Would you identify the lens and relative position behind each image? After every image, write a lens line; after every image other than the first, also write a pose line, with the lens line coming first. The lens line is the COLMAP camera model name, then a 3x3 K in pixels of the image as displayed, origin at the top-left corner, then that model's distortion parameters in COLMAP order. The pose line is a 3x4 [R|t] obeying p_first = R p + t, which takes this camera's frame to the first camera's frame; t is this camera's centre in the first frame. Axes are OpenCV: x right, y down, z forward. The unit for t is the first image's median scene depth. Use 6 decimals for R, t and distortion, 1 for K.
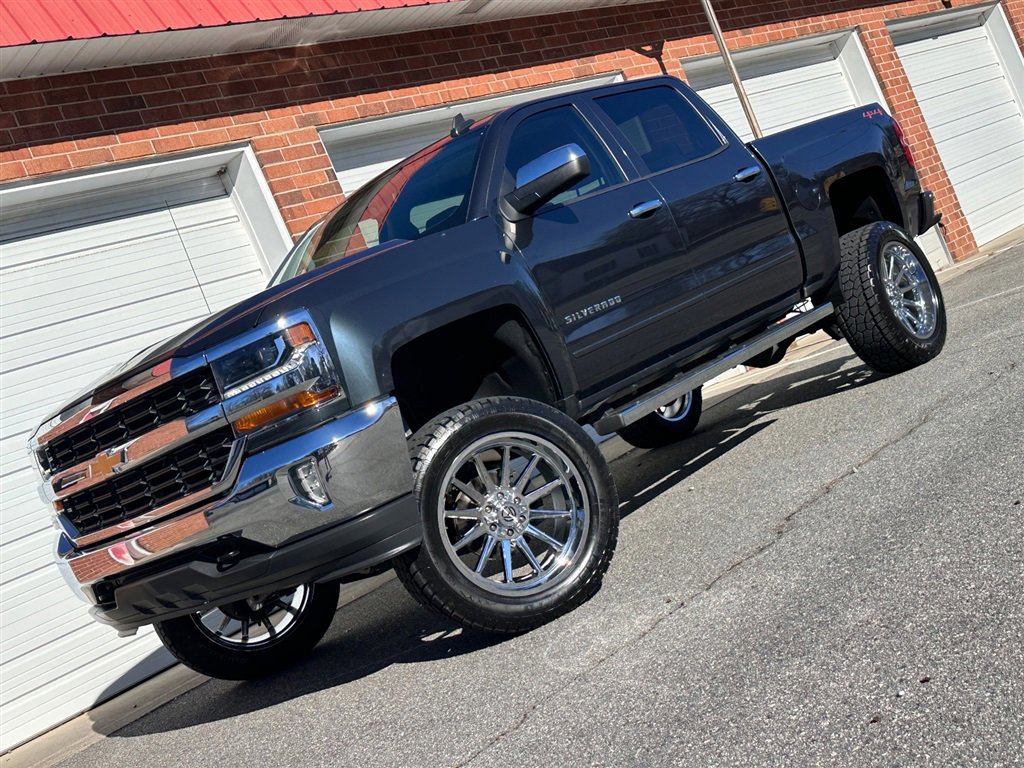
lens RADIAL K [[1263.0, 0, 497.1], [0, 1263.0, 396.5], [0, 0, 1]] dist [0.200982, -0.345935]
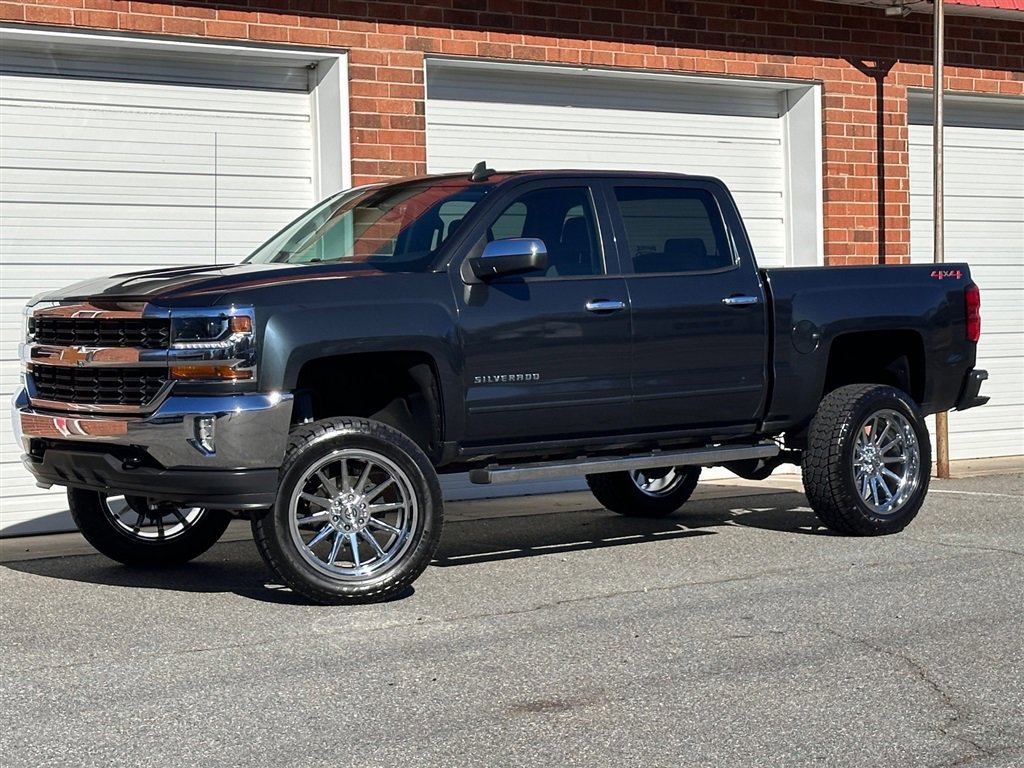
lens RADIAL K [[2167.8, 0, 509.9], [0, 2167.8, 380.7], [0, 0, 1]] dist [0.151242, 0.266594]
pose [[0.922291, 0.372634, -0.102586, 0.290020], [-0.368348, 0.927835, 0.058670, -0.188866], [0.117045, -0.016324, 0.992992, -0.982183]]
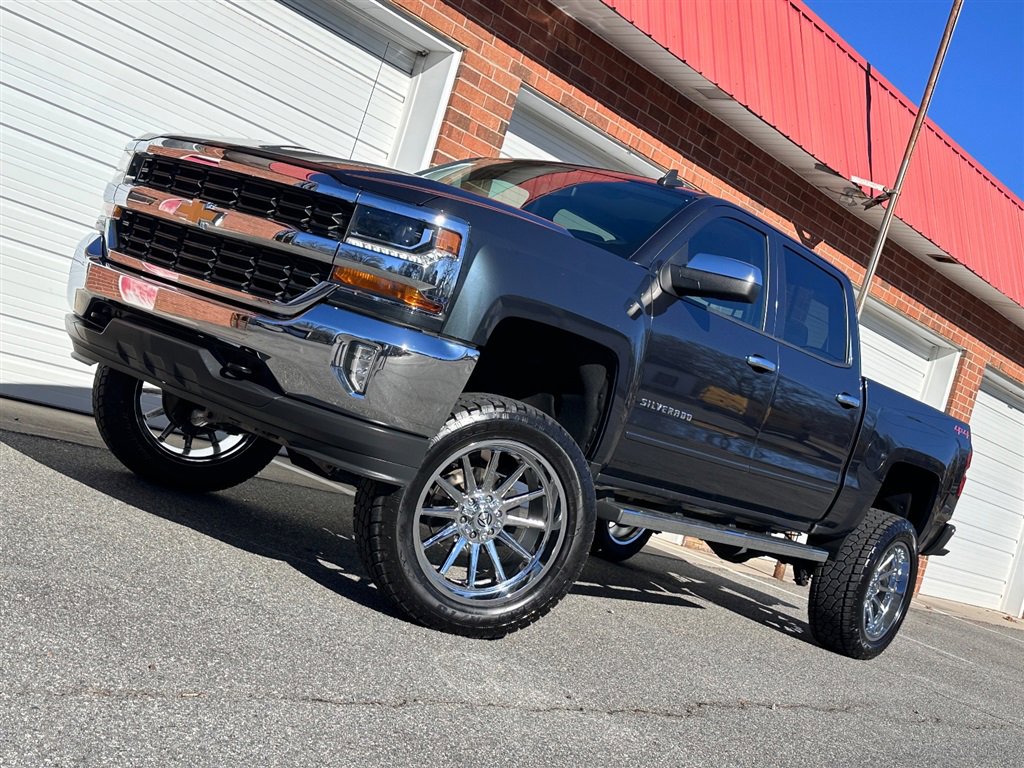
lens RADIAL K [[1263.6, 0, 512.0], [0, 1263.6, 384.0], [0, 0, 1]] dist [0.202746, -0.351025]
pose [[0.766295, 0.640750, 0.047240, -0.078170], [-0.638731, 0.767691, -0.051705, 0.045066], [-0.069396, 0.009447, 0.997544, 0.025215]]
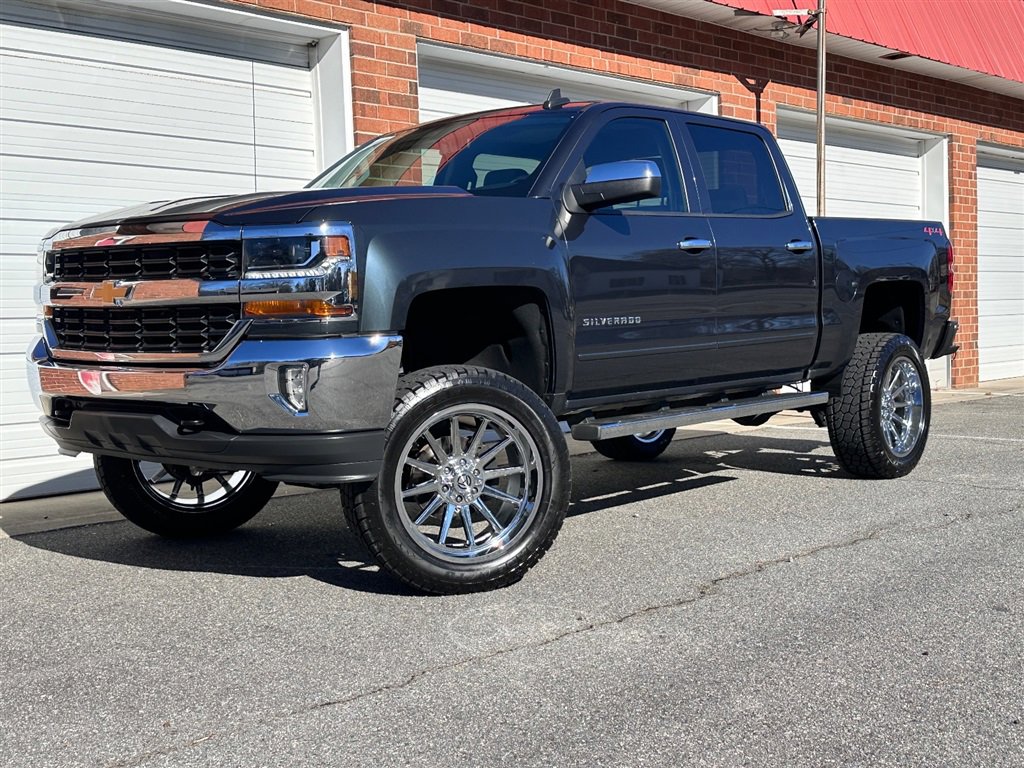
lens RADIAL K [[1263.6, 0, 512.0], [0, 1263.6, 384.0], [0, 0, 1]] dist [0.202746, -0.351025]
pose [[0.931999, 0.360723, 0.035437, -0.017586], [-0.361655, 0.931986, 0.024640, -0.018053], [-0.024139, -0.035781, 0.999068, -0.019355]]
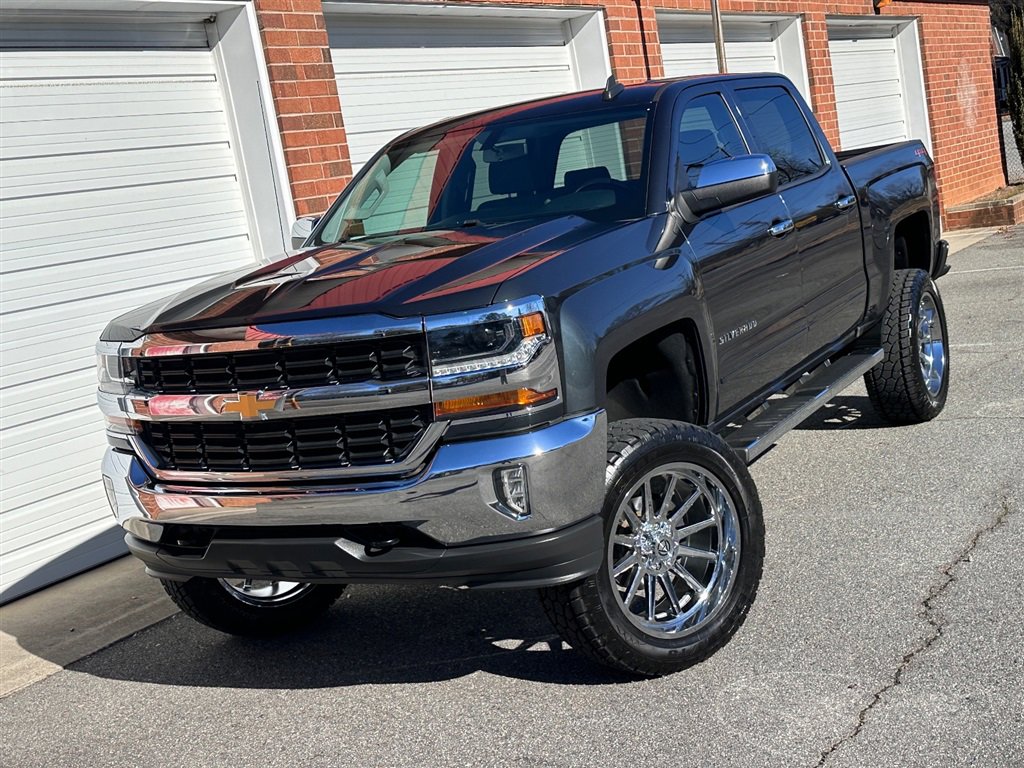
lens RADIAL K [[1361.0, 0, 488.7], [0, 1361.0, 377.4], [0, 0, 1]] dist [0.148894, -0.023742]
pose [[0.953393, 0.210731, 0.215949, -0.320410], [-0.224558, 0.973583, 0.041345, -0.037477], [-0.201531, -0.087911, 0.975529, 0.051058]]
